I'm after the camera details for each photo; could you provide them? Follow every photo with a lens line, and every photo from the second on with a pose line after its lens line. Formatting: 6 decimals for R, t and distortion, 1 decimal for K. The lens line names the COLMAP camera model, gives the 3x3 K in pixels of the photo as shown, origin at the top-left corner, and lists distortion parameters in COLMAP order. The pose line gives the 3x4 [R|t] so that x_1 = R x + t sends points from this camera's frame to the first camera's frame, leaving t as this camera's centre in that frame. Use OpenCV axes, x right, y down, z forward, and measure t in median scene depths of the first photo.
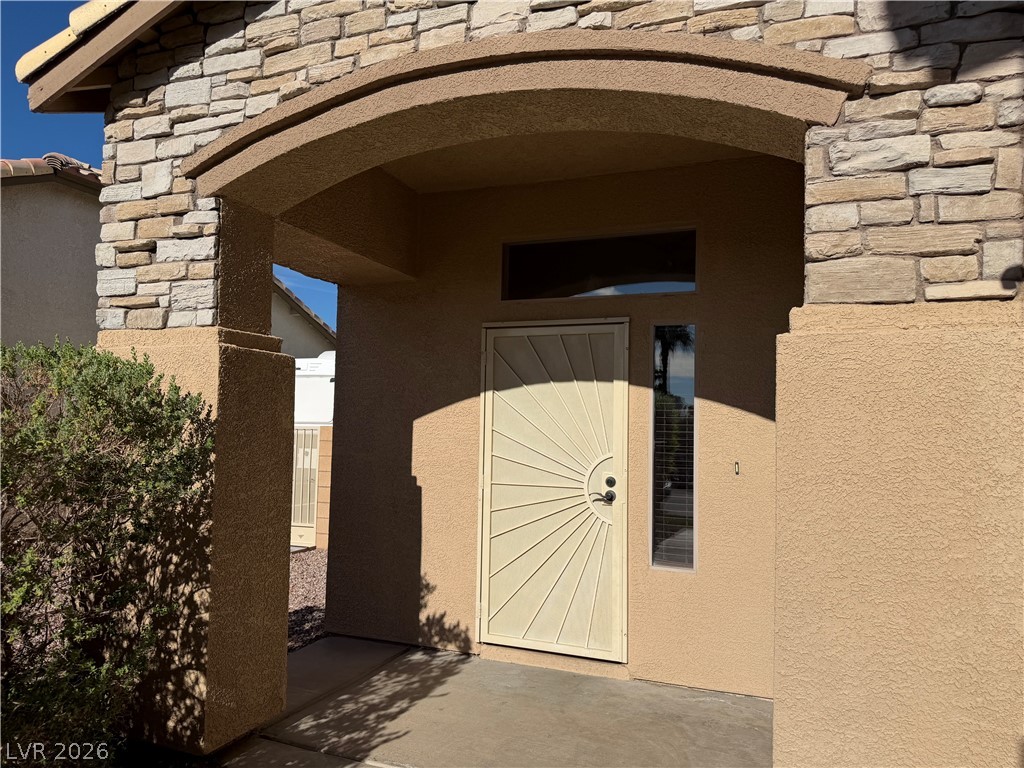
lens RADIAL K [[705.8, 0, 512.0], [0, 705.8, 384.0], [0, 0, 1]] dist [0.063503, -0.000131]
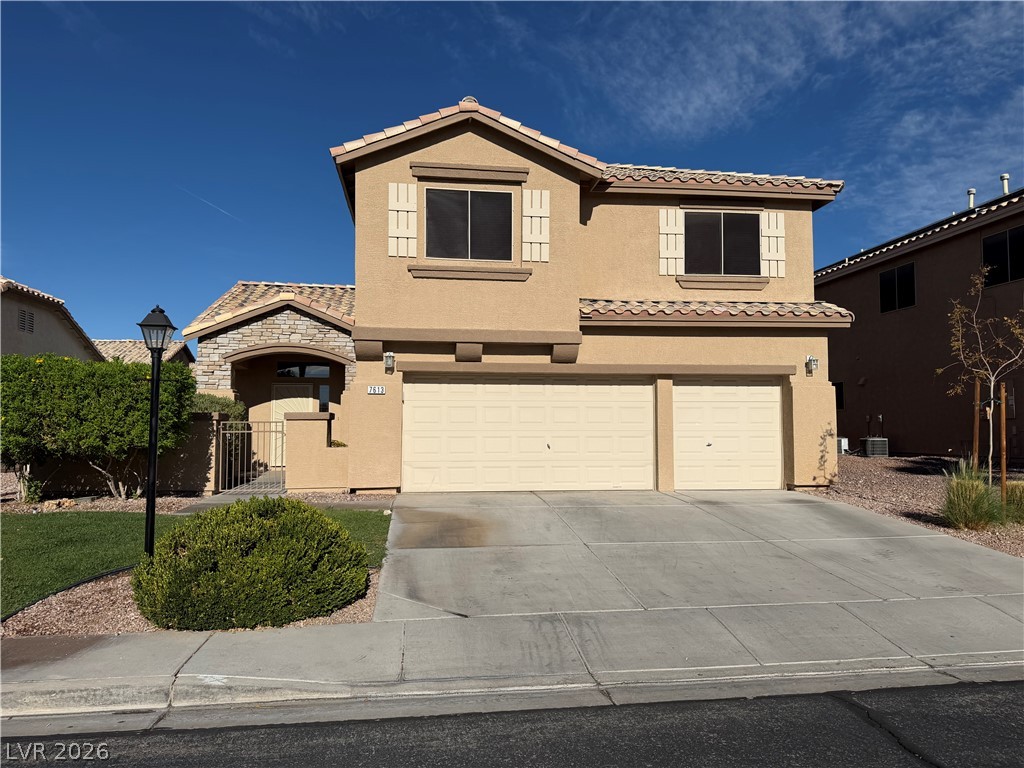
lens RADIAL K [[705.8, 0, 512.0], [0, 705.8, 384.0], [0, 0, 1]] dist [0.063503, -0.000131]
pose [[0.871025, 0.004641, 0.491216, -1.052553], [-0.015495, 0.999717, 0.018032, -0.217191], [-0.490993, -0.023318, 0.870851, -3.910930]]
